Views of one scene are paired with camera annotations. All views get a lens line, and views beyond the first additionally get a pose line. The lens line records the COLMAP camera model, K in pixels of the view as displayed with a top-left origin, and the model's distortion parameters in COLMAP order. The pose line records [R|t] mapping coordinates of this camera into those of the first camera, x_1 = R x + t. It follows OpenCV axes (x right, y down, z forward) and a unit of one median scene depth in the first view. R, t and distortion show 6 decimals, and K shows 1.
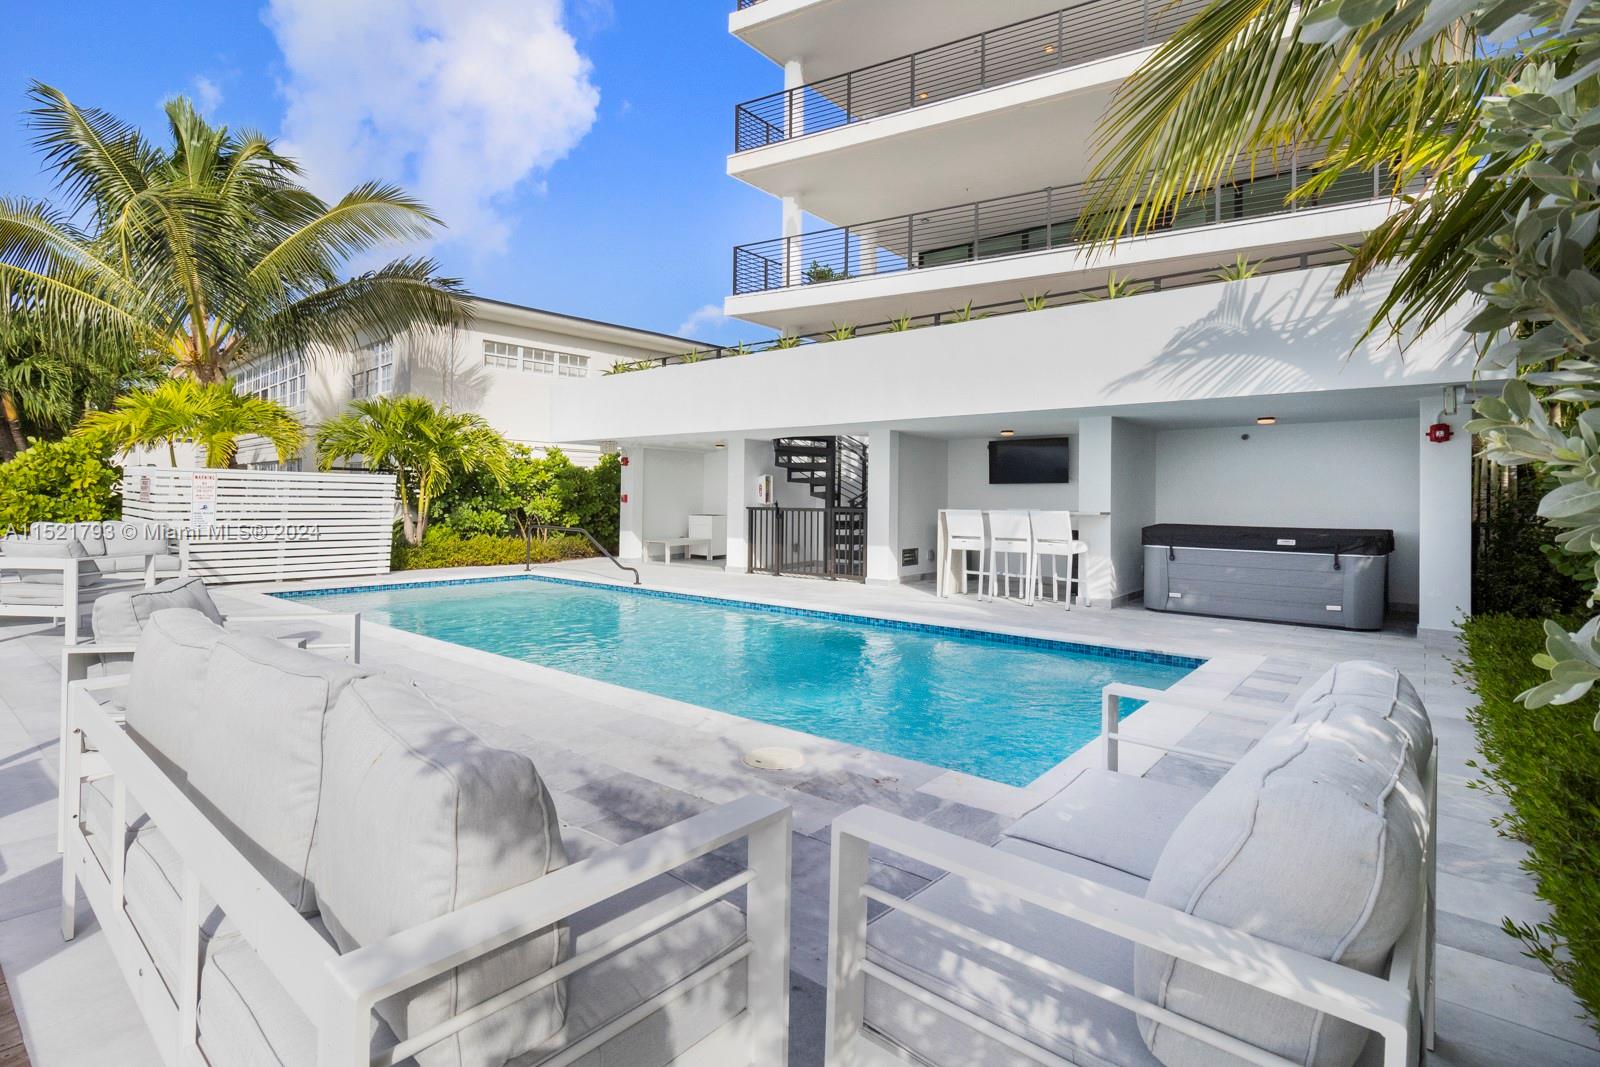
lens RADIAL K [[769.3, 0, 799.0], [0, 769.3, 505.7], [0, 0, 1]] dist [-0.000573, -0.000027]
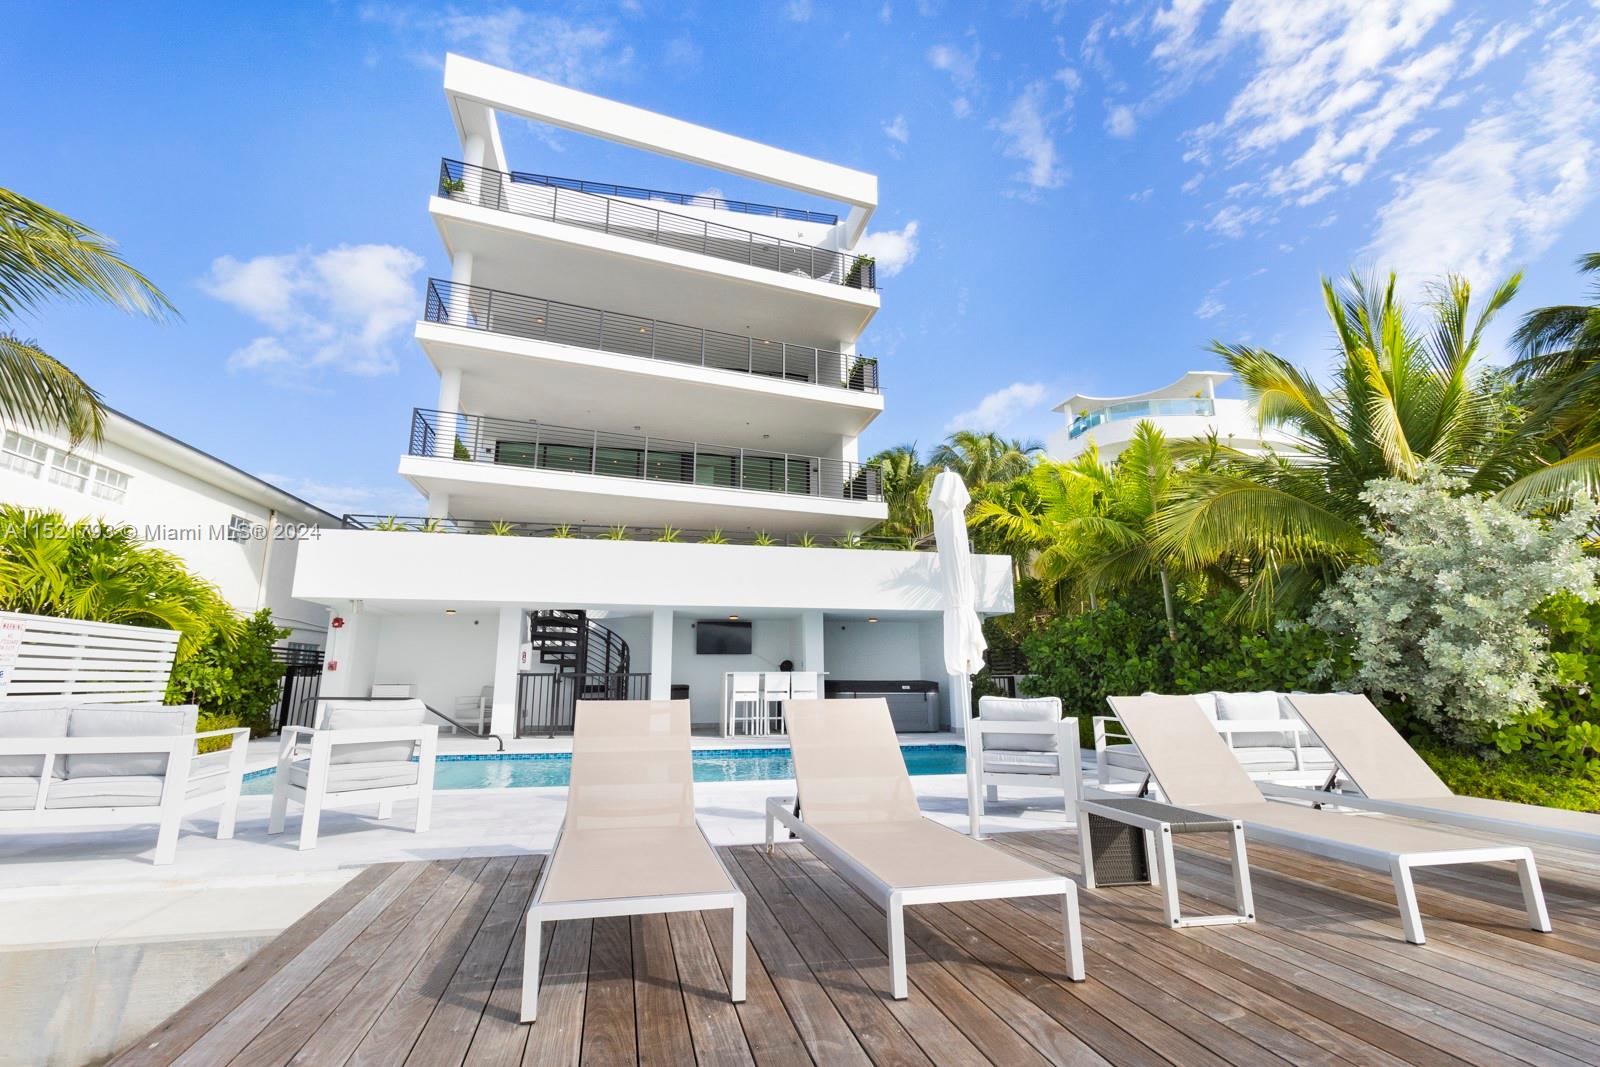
lens RADIAL K [[722.4, 0, 800.0], [0, 722.4, 533.5], [0, 0, 1]] dist [0.000106, -0.000041]
pose [[0.576440, 0.143345, 0.804468, -0.670395], [0.006794, 0.983618, -0.180135, -0.005580], [-0.817112, 0.109302, 0.566023, 0.086450]]
